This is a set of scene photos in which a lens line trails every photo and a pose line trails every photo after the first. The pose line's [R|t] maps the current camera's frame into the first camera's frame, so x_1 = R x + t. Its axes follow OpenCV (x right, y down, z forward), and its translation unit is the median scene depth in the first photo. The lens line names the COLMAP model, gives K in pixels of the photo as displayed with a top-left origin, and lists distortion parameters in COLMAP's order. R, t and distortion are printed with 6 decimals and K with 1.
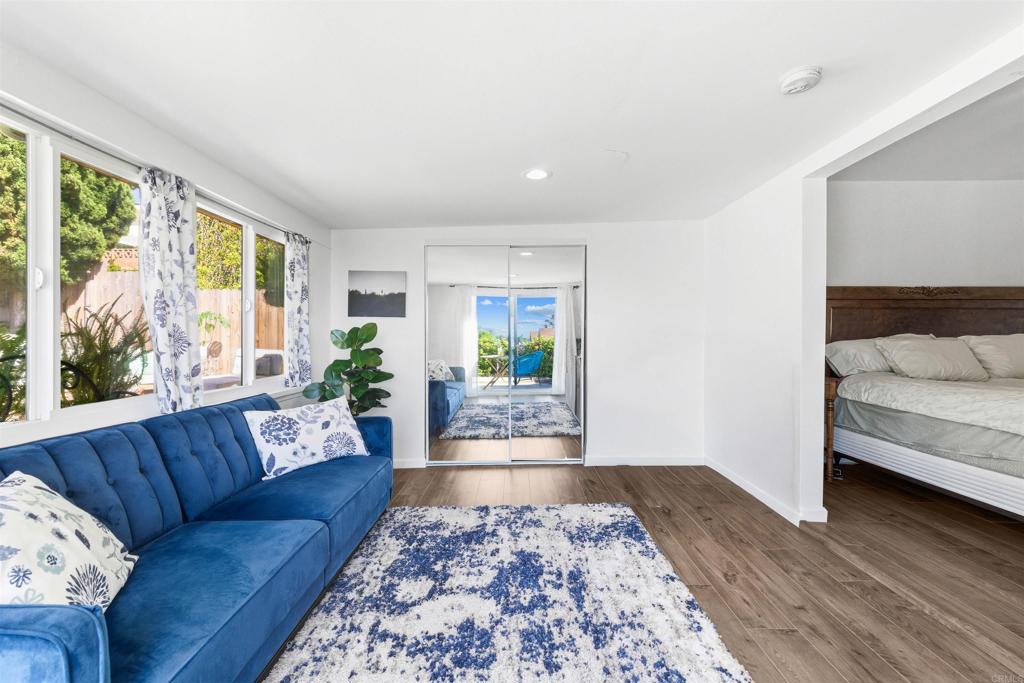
lens RADIAL K [[432.7, 0, 509.1], [0, 432.7, 338.7], [0, 0, 1]] dist [0.002268, 0.000201]
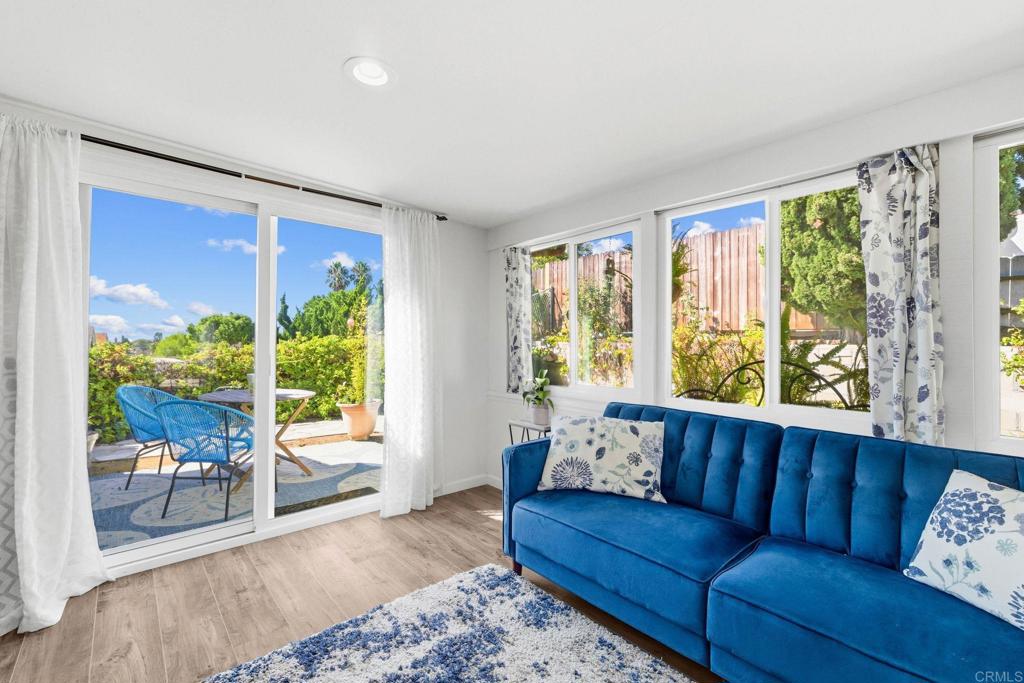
lens RADIAL K [[432.7, 0, 509.1], [0, 432.7, 338.7], [0, 0, 1]] dist [0.002268, 0.000201]
pose [[-0.742837, -0.011836, -0.669368, 0.289874], [-0.008676, 0.999930, -0.008053, -0.008681], [0.669417, -0.000174, -0.742887, 1.045764]]
